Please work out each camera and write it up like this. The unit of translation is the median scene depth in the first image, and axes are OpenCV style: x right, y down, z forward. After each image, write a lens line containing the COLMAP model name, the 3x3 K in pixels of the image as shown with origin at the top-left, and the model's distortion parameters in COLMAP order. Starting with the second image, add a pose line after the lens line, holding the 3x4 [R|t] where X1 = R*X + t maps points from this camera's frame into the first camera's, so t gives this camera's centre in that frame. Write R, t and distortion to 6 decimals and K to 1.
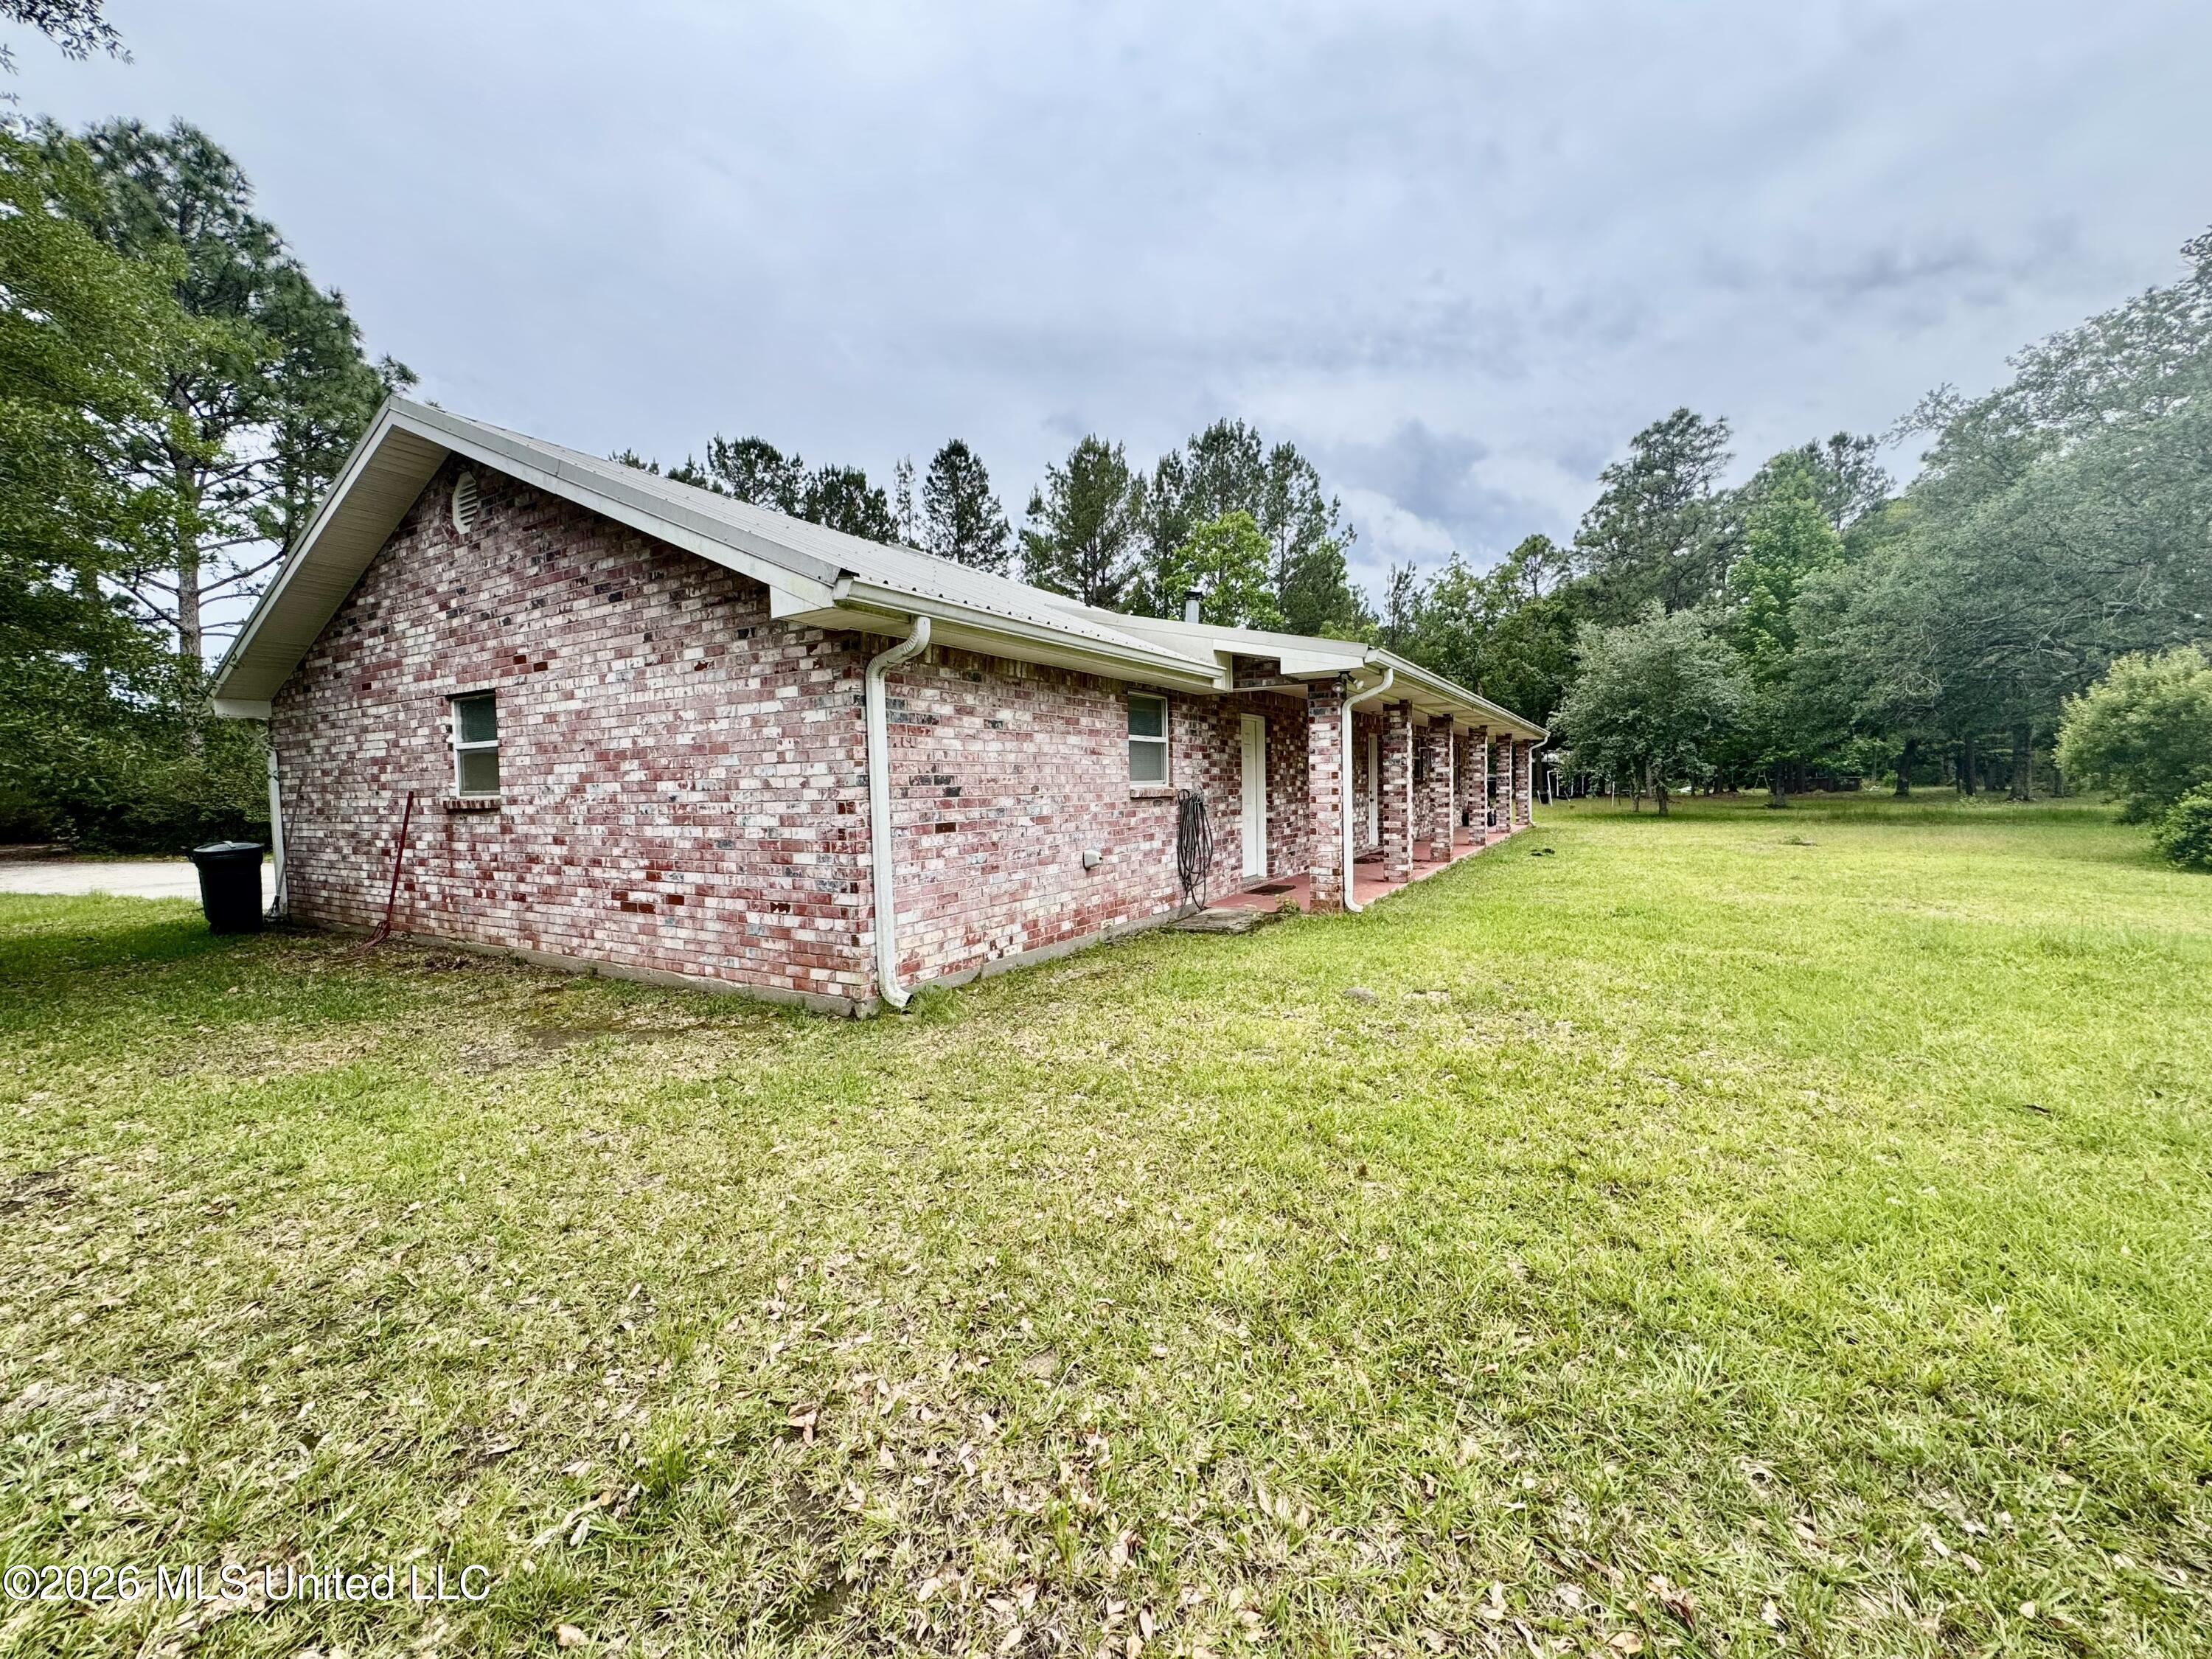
lens RADIAL K [[883.7, 0, 1108.9], [0, 883.7, 826.1], [0, 0, 1]] dist [0.000405, 0.000183]
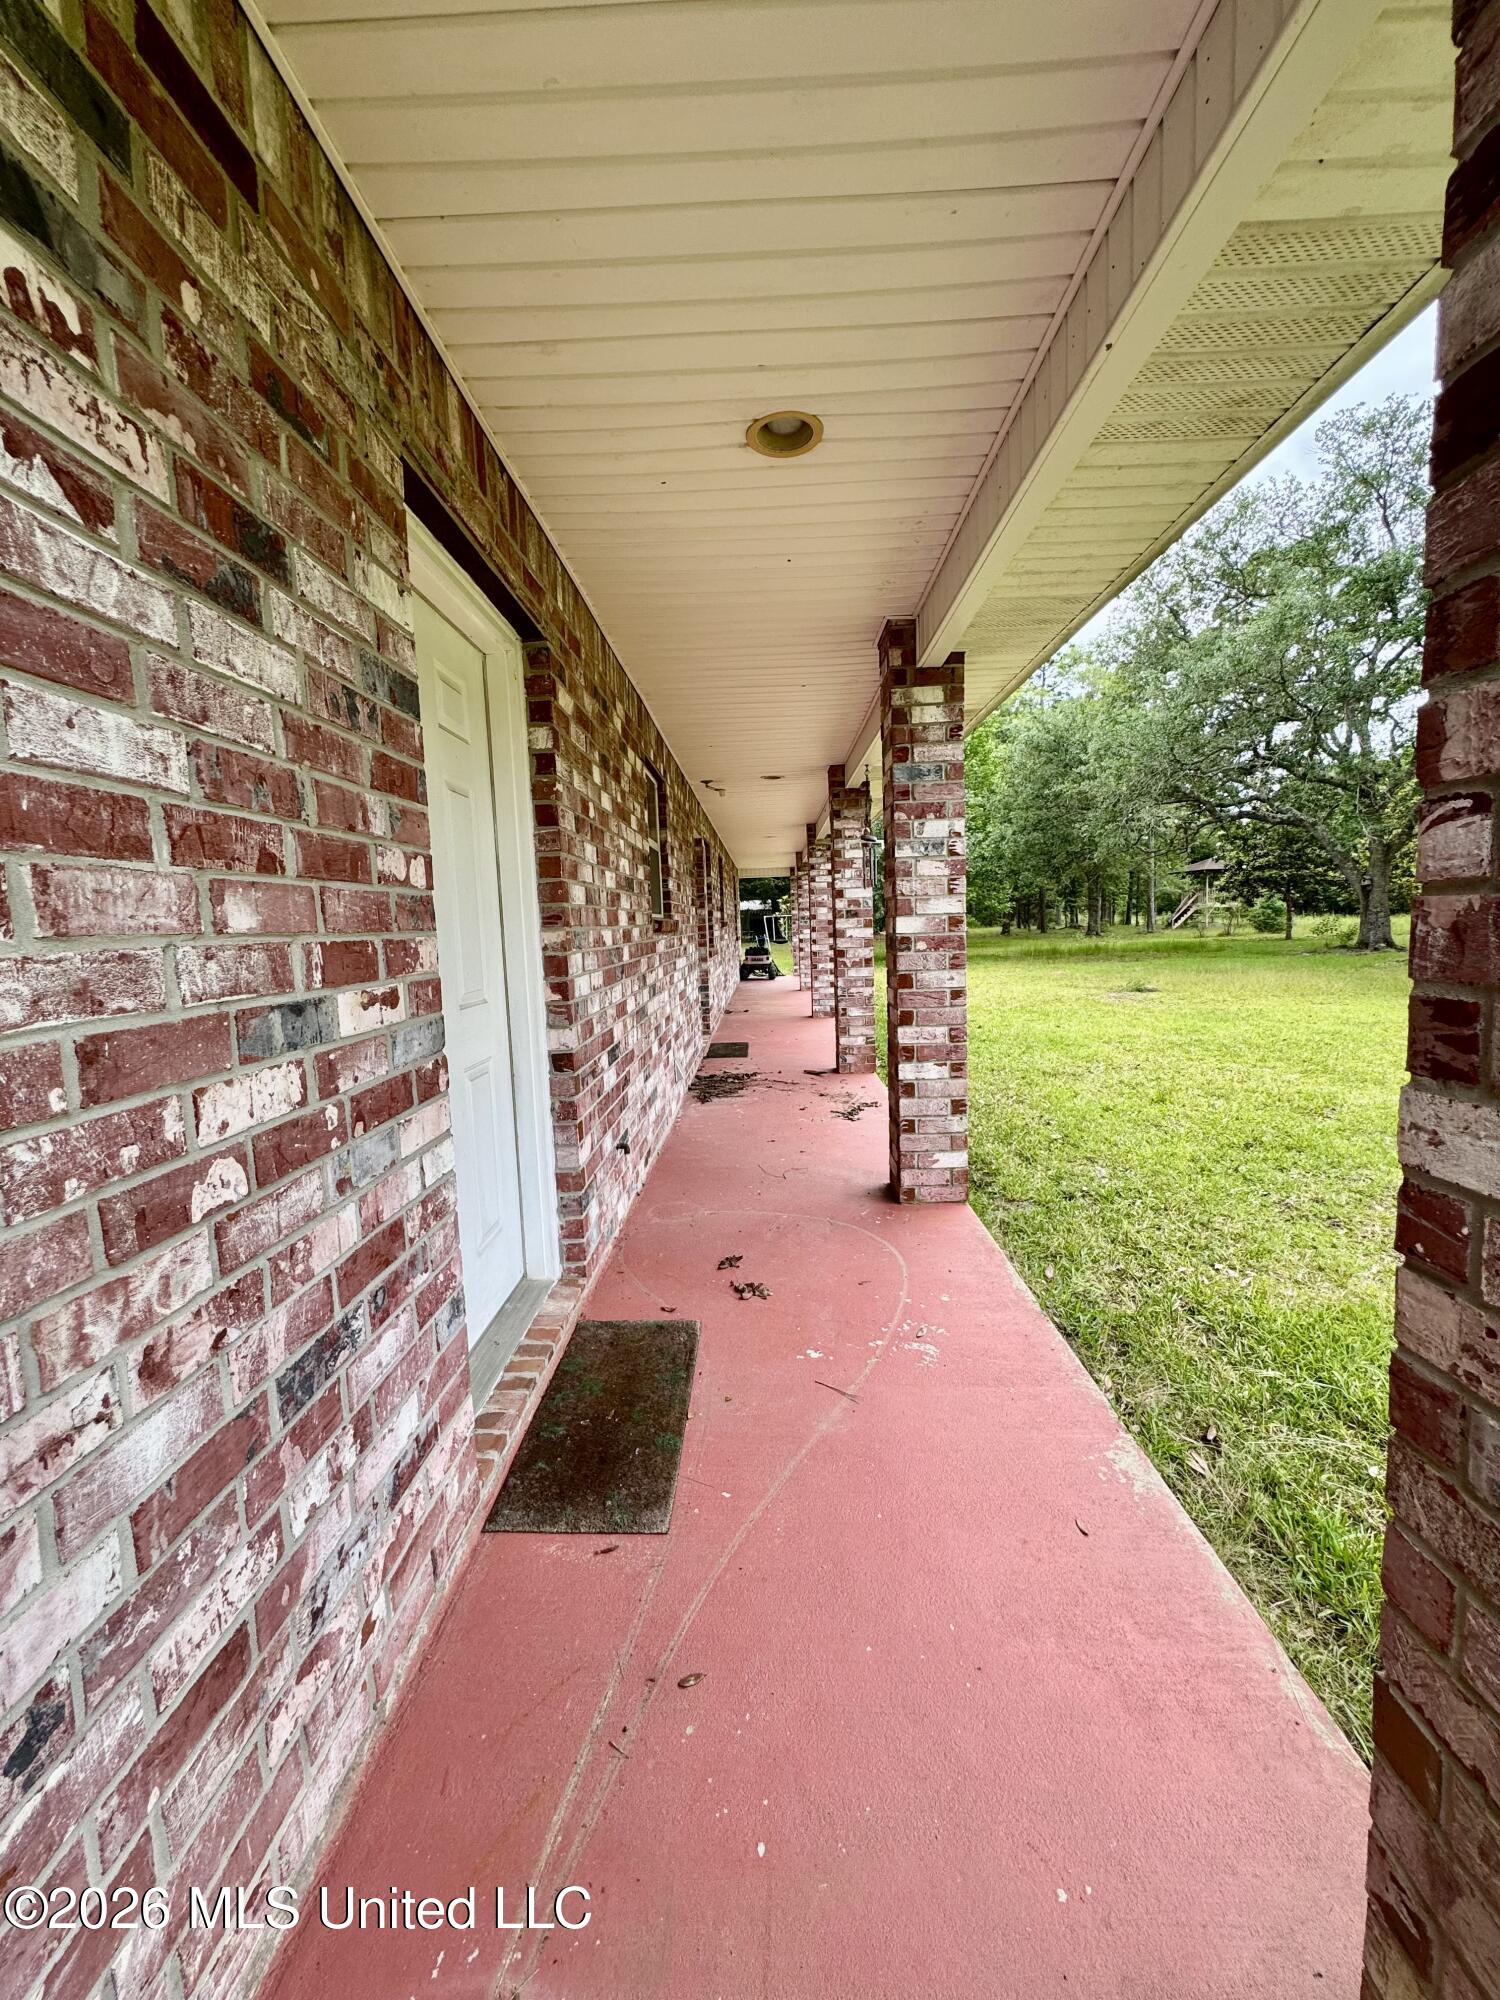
lens RADIAL K [[799.0, 0, 748.8], [0, 799.0, 994.8], [0, 0, 1]] dist [0.000405, 0.000183]
pose [[0.872481, -0.057113, 0.485299, 0.117564], [0.043788, 0.998289, 0.038764, -0.031983], [-0.486683, -0.012570, 0.873488, 0.769449]]
